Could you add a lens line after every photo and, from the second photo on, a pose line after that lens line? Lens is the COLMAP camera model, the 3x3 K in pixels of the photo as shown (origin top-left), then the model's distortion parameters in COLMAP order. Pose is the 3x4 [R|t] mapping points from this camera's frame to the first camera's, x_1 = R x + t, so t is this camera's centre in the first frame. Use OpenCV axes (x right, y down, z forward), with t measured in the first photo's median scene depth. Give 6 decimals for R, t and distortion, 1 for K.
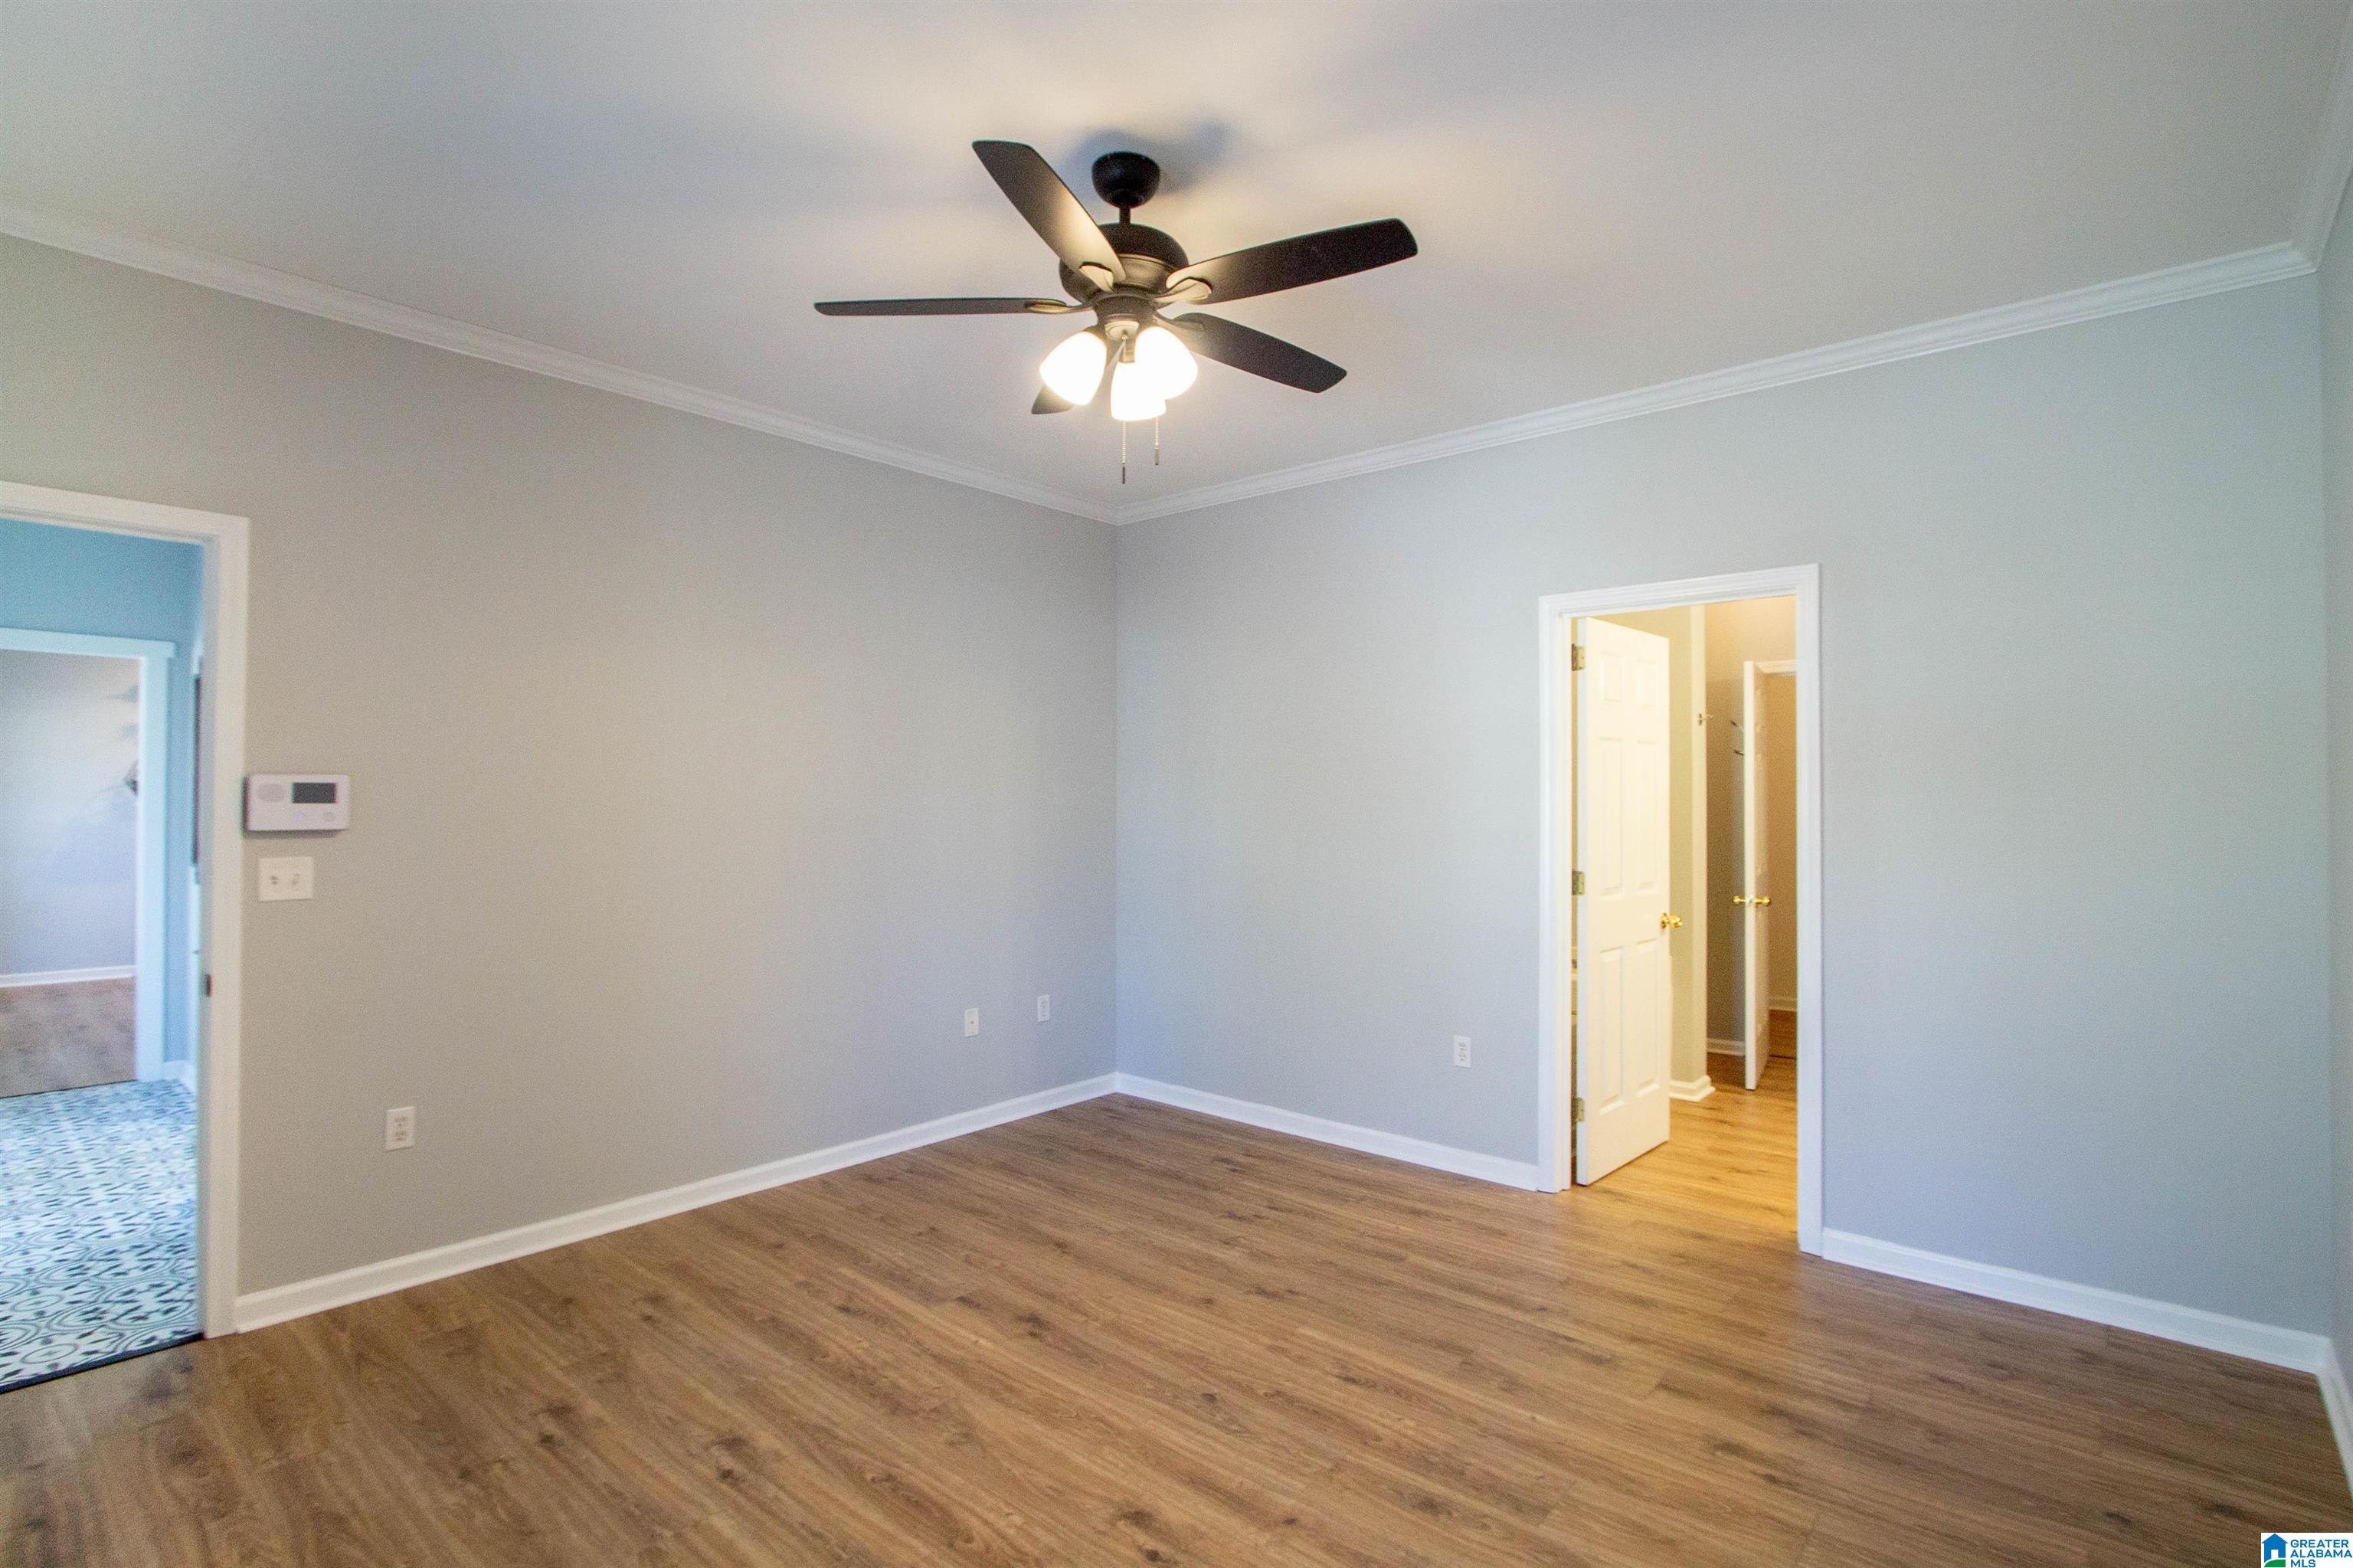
lens RADIAL K [[1111.0, 0, 1183.1], [0, 1111.0, 782.5], [0, 0, 1]] dist [-0.012921, 0.001076]
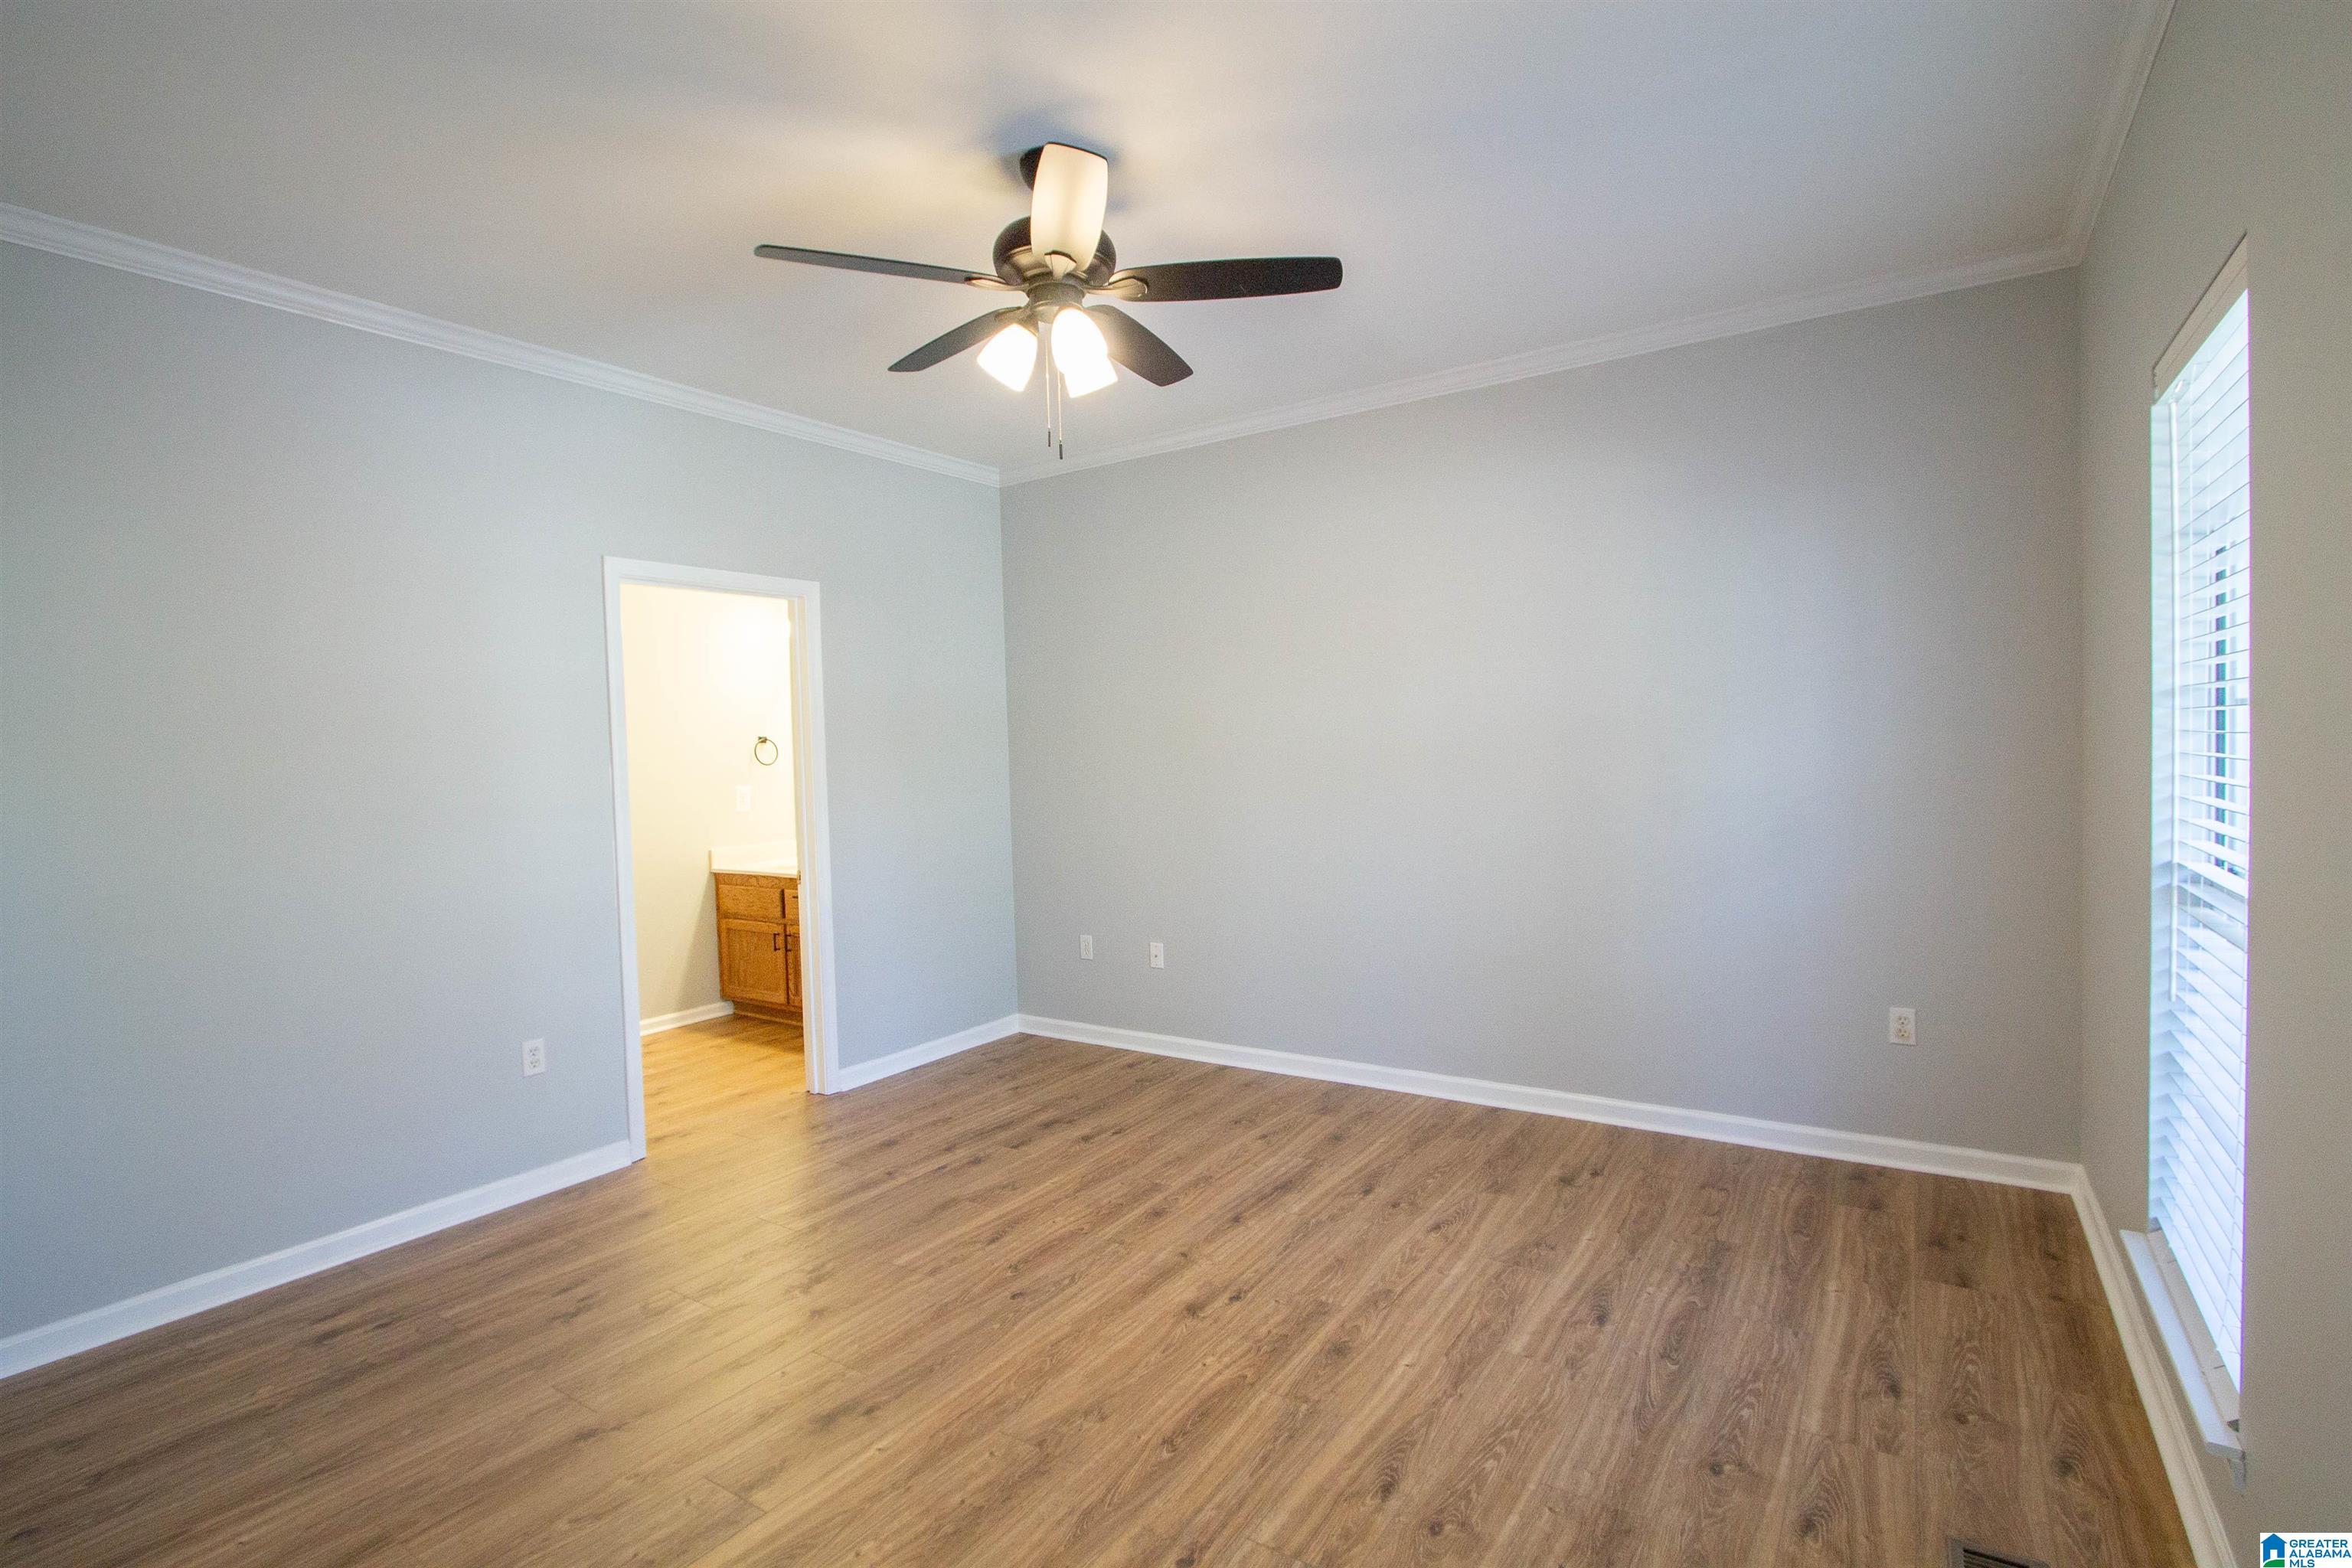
lens RADIAL K [[1110.5, 0, 1182.6], [0, 1110.5, 782.5], [0, 0, 1]] dist [-0.012921, 0.001076]
pose [[-0.121121, -0.027515, 0.992256, -1.036639], [0.019220, 0.999363, 0.030058, 0.017929], [-0.992452, 0.022712, -0.120515, 0.929460]]
